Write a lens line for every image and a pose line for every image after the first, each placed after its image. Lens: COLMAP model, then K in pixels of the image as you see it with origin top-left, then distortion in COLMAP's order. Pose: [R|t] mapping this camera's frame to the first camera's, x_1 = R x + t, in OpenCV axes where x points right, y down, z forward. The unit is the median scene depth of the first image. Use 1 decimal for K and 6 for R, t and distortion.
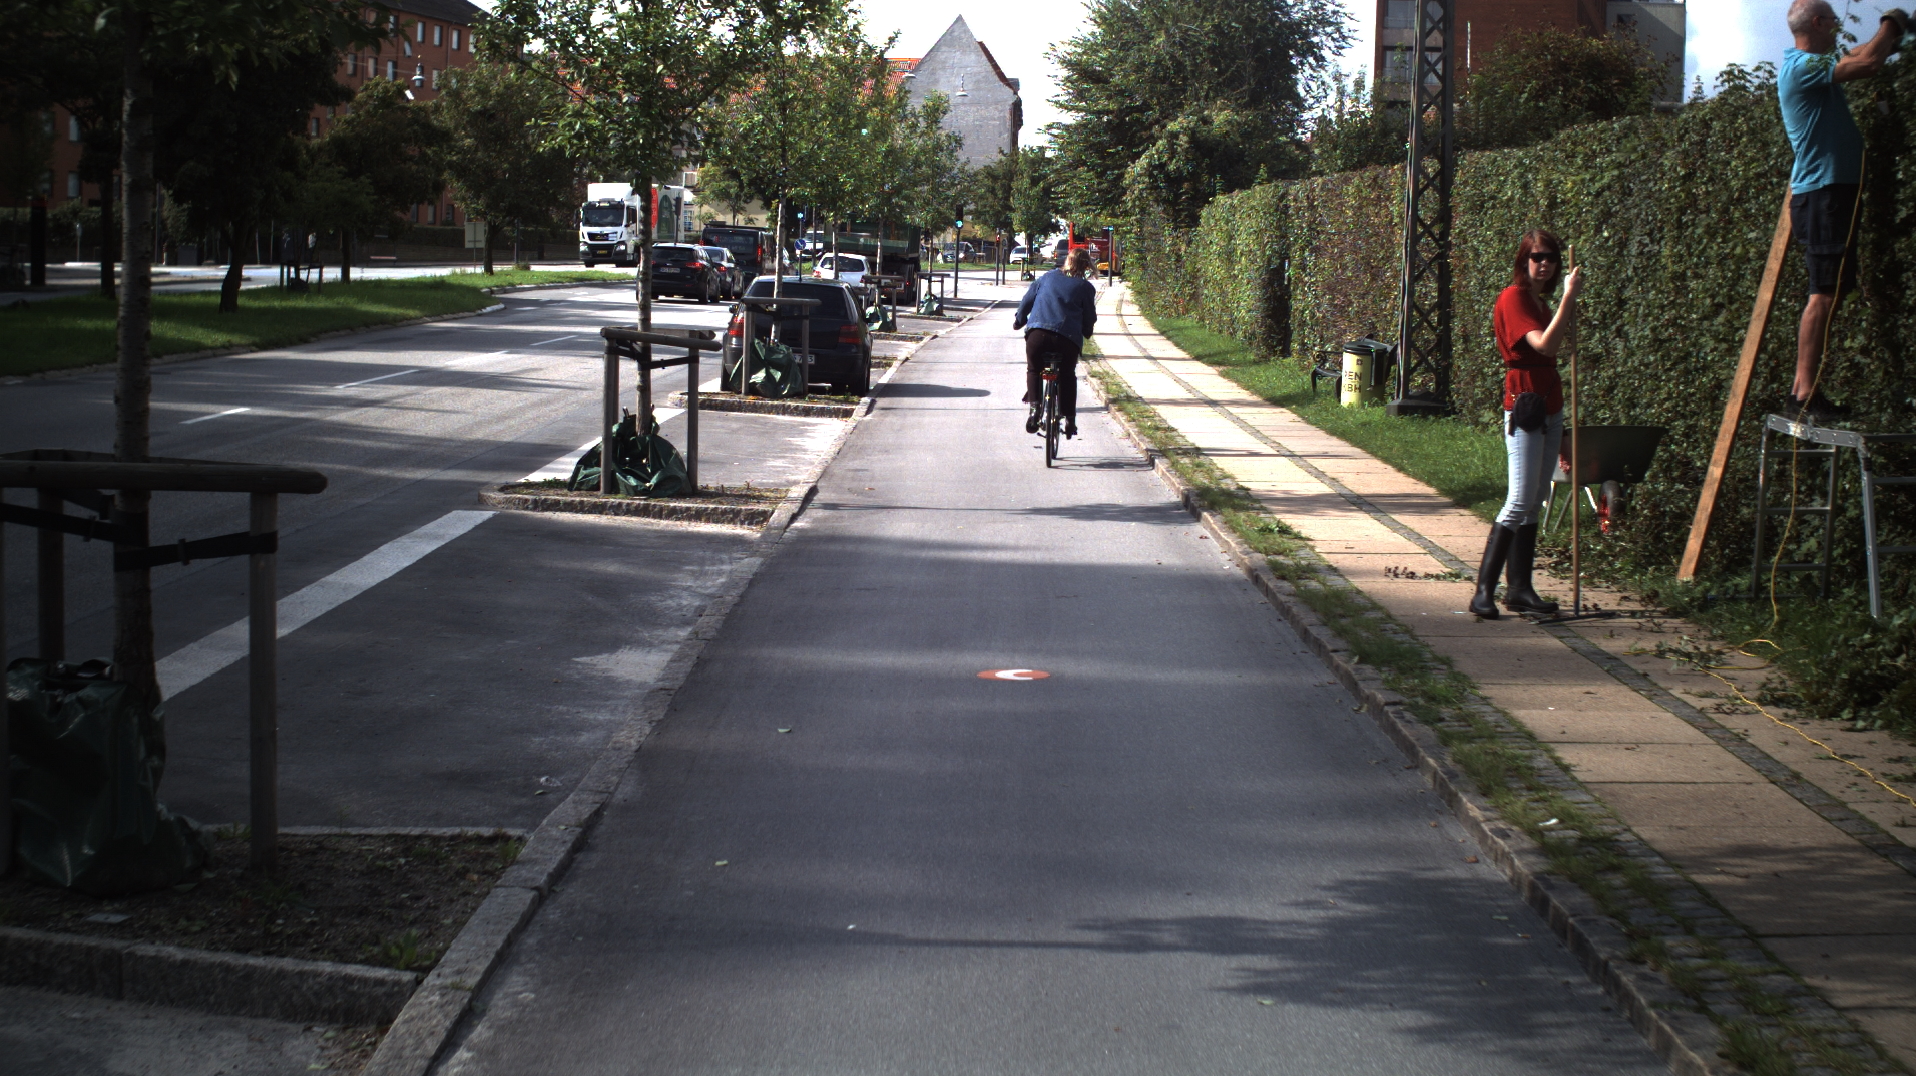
lens RADIAL K [[3090.4, 0, 958.0], [0, 3090.4, 538.0], [0, 0, 1]] dist [-0.167676, 0.011412]
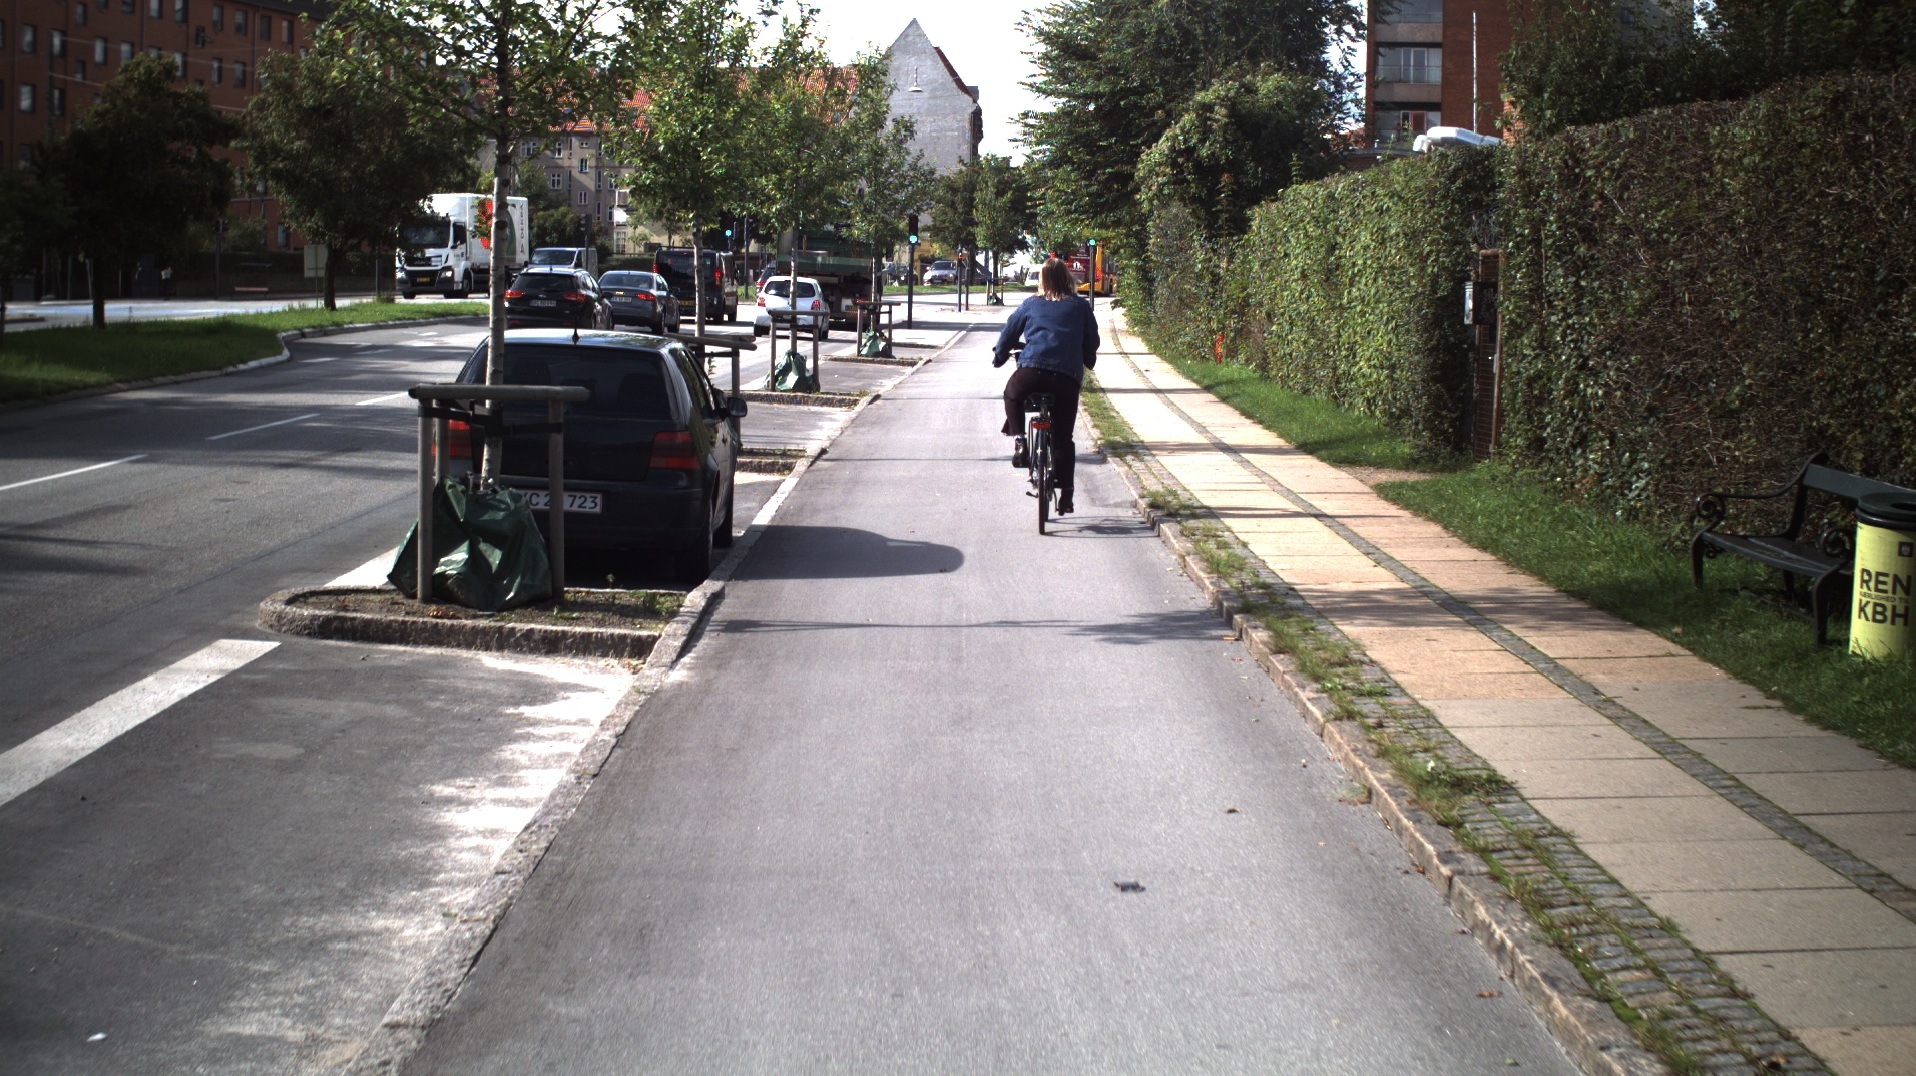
lens RADIAL K [[3090.4, 0, 958.0], [0, 3090.4, 538.0], [0, 0, 1]] dist [-0.167676, 0.011412]
pose [[0.999825, -0.014415, 0.011905, 0.001656], [0.014492, 0.999874, -0.006439, -0.020922], [-0.011811, 0.006610, 0.999908, 0.222238]]
